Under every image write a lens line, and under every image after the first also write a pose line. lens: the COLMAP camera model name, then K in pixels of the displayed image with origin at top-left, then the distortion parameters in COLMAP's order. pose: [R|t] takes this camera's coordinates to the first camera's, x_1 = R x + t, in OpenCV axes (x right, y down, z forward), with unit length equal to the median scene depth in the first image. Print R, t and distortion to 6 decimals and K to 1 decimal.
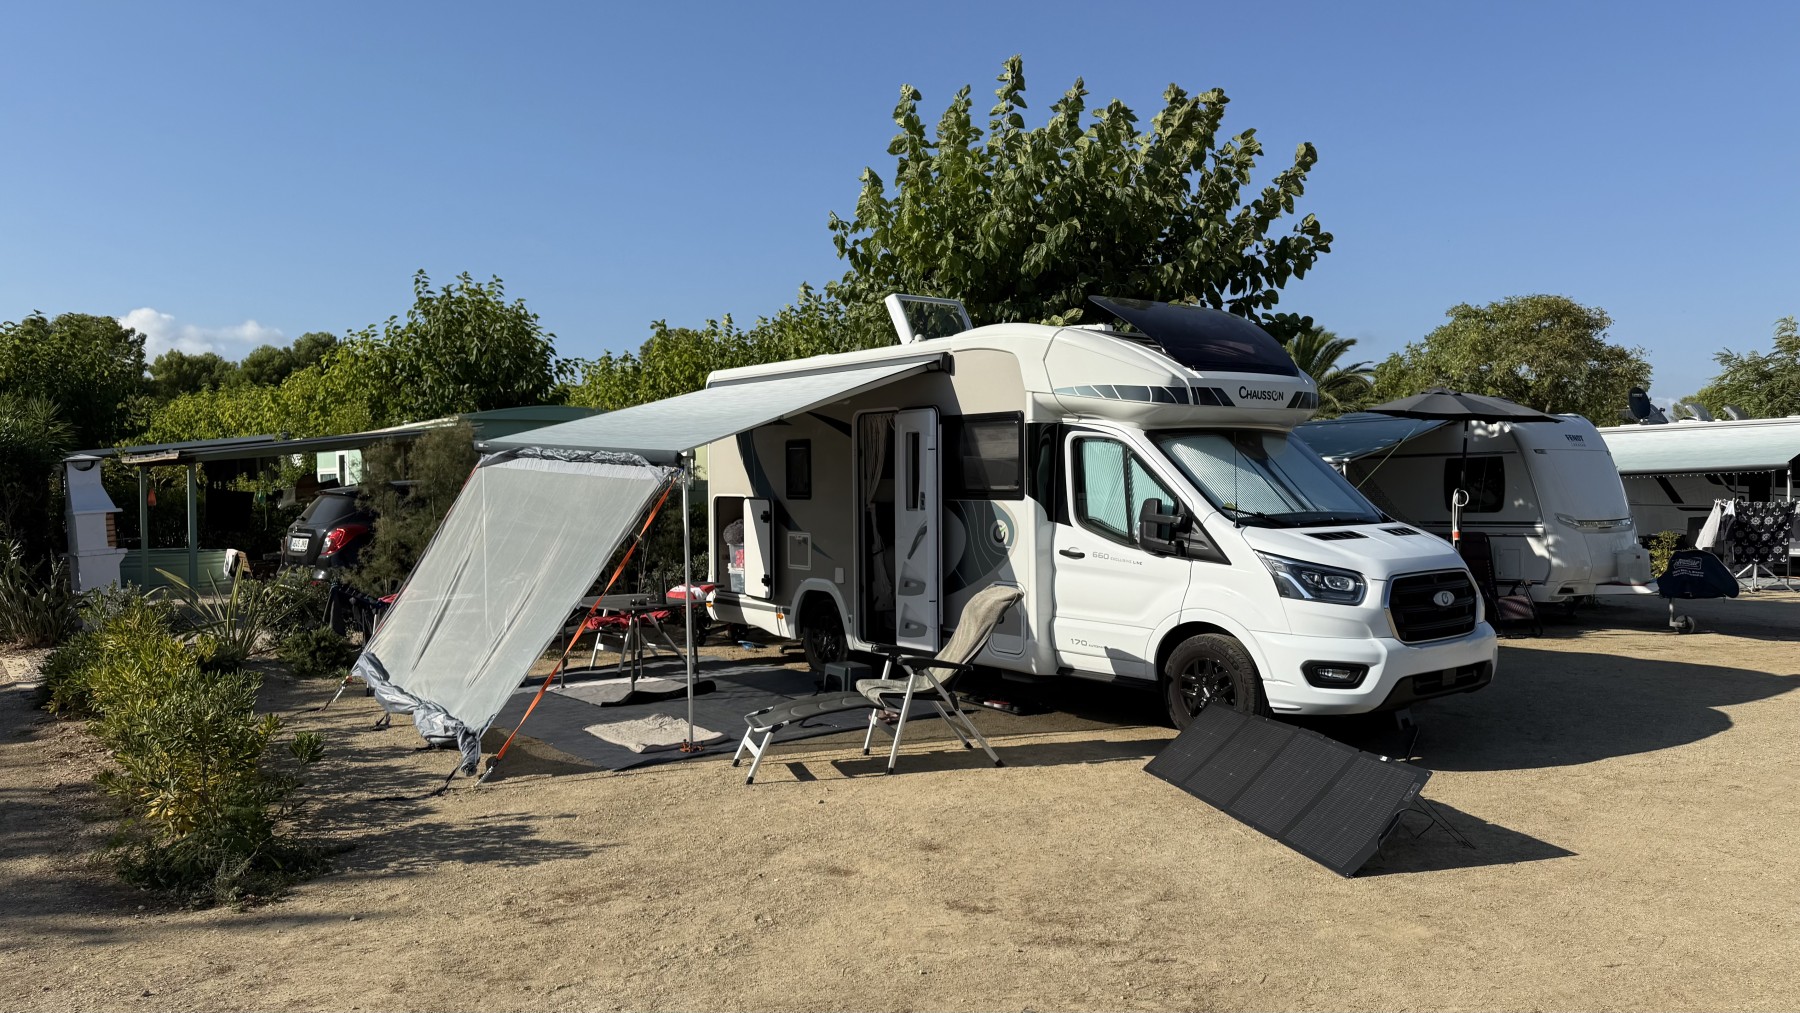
lens RADIAL K [[1260.6, 0, 896.1], [0, 1260.6, 511.9], [0, 0, 1]] dist [0.175934, -0.386660]
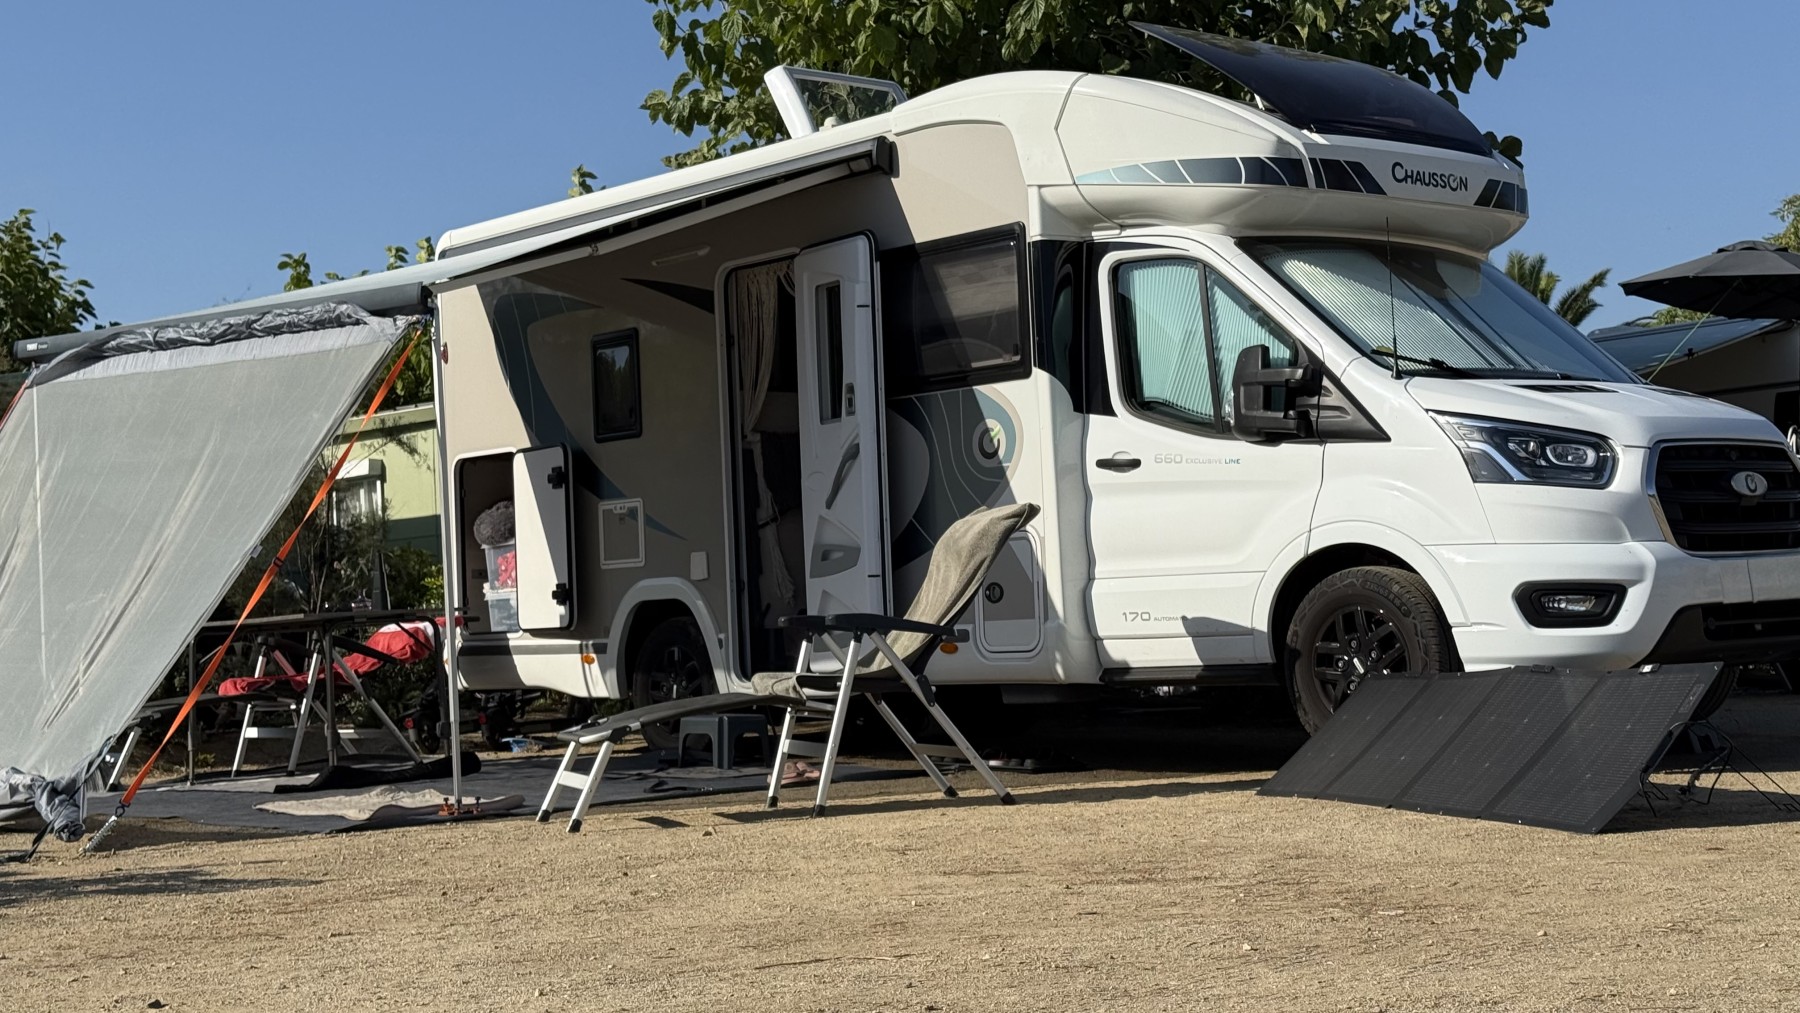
lens RADIAL K [[2523.2, 0, 900.0], [0, 2523.2, 506.5], [0, 0, 1]] dist [0.132337, -0.077687]
pose [[0.997640, -0.030661, 0.061439, -0.029464], [0.035136, 0.996702, -0.073145, 0.130729], [-0.058994, 0.075131, 0.995427, -0.123991]]
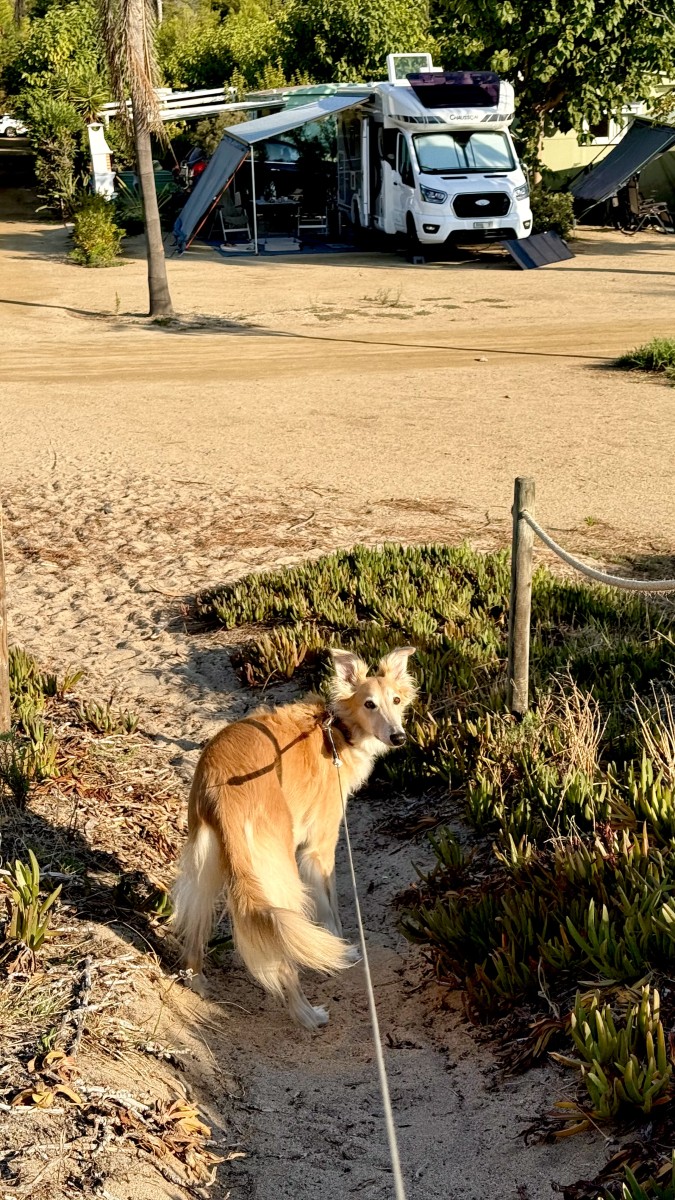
lens RADIAL K [[1682.1, 0, 337.5], [0, 1682.1, 600.0], [0, 0, 1]] dist [0.132337, -0.077687]
pose [[0.891600, 0.124975, -0.435237, 1.605493], [0.000072, 0.961121, 0.276127, -0.102555], [0.452824, -0.246226, 0.856926, -2.155709]]
